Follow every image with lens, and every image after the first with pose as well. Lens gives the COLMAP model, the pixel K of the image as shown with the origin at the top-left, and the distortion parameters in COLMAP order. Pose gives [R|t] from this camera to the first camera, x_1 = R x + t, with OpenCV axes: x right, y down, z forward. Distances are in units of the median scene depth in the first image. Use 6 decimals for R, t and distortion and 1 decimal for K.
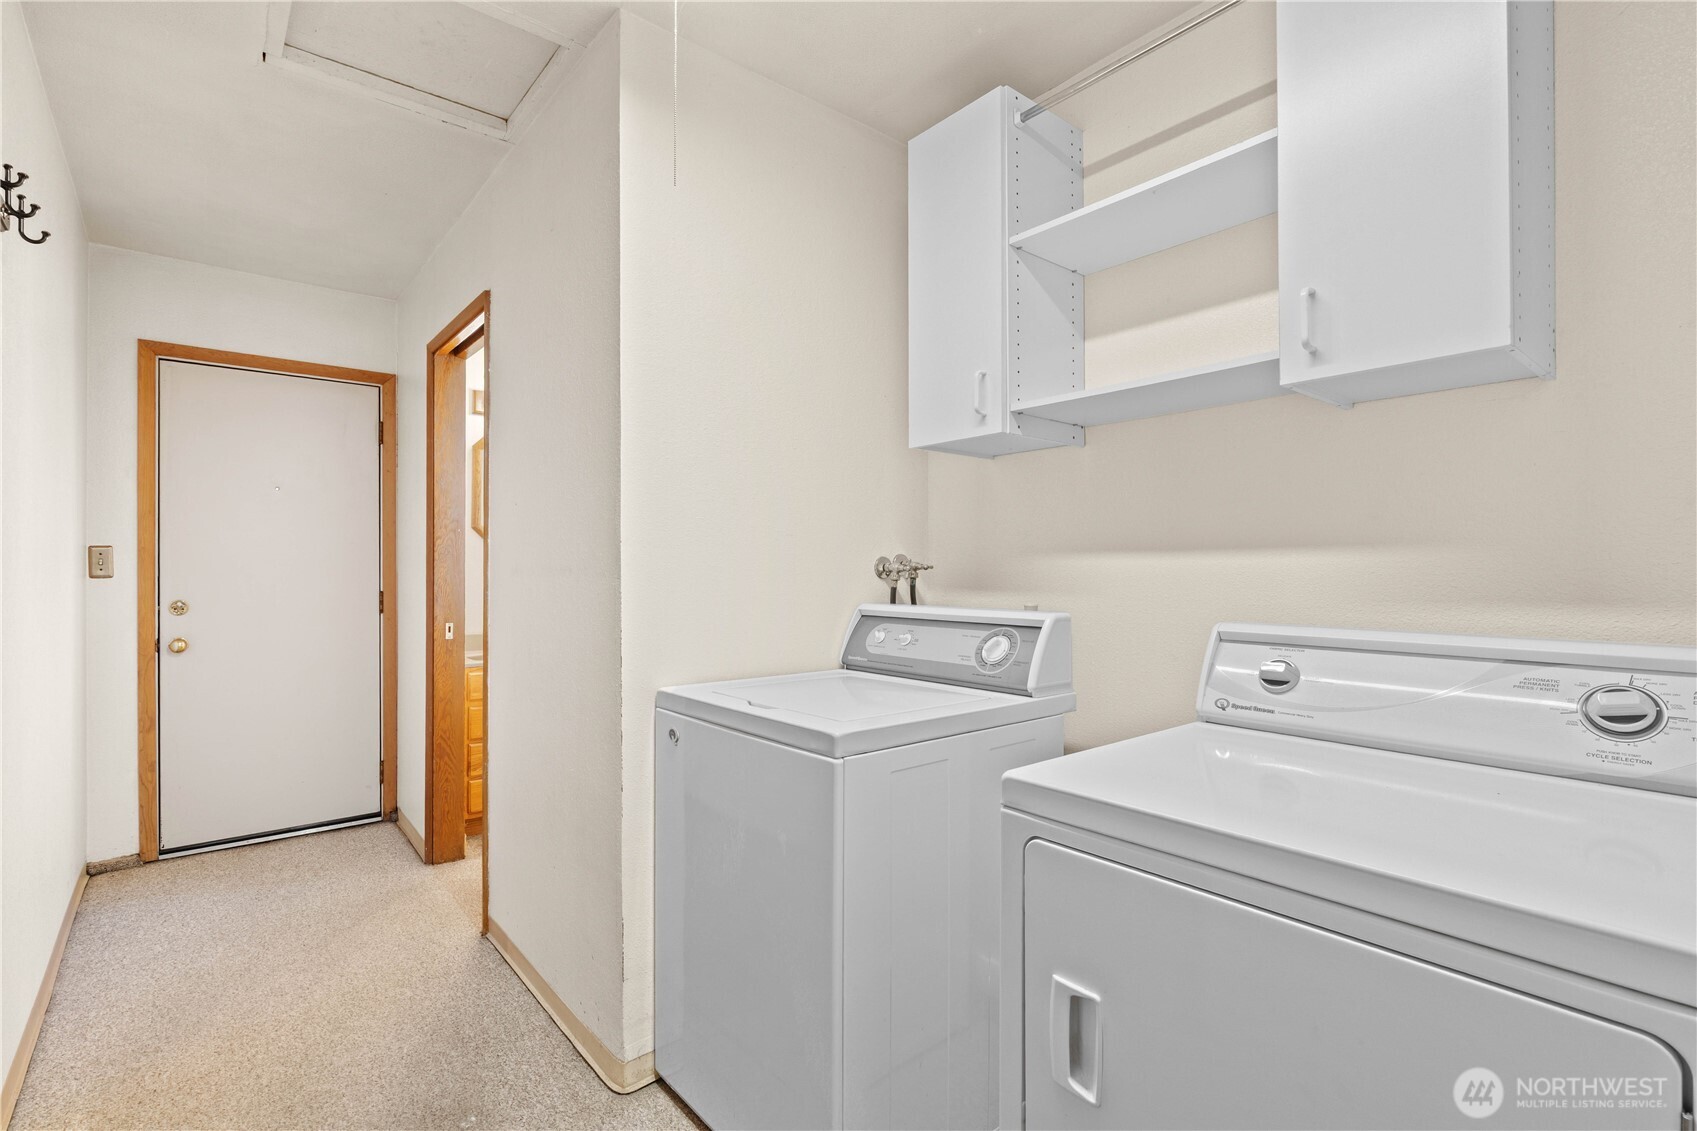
lens RADIAL K [[774.2, 0, 846.3], [0, 774.2, 567.9], [0, 0, 1]] dist [-0.008079, 0.003053]
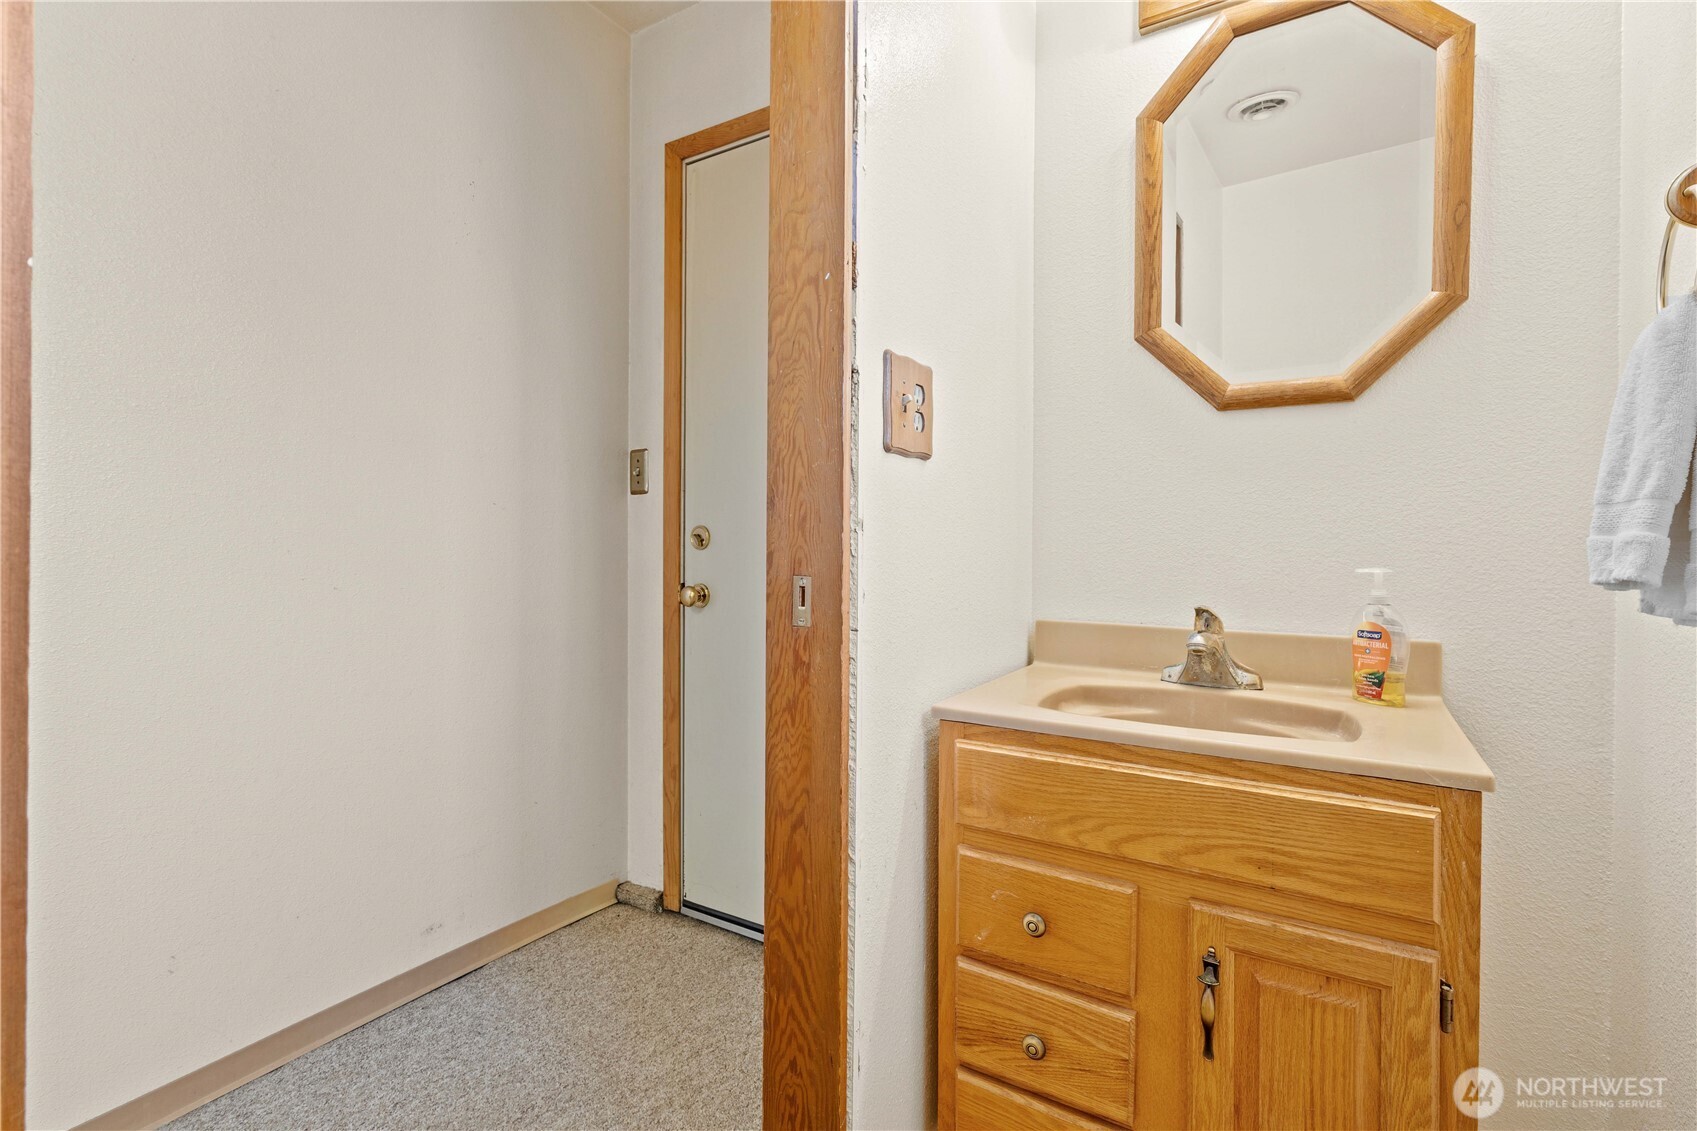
lens RADIAL K [[774.2, 0, 847.3], [0, 774.2, 556.2], [0, 0, 1]] dist [-0.008079, 0.003053]
pose [[0.287233, 0.010544, -0.957803, -0.209640], [0.002111, 0.999930, 0.011641, 0.060458], [0.957858, -0.005366, 0.287190, 0.944740]]
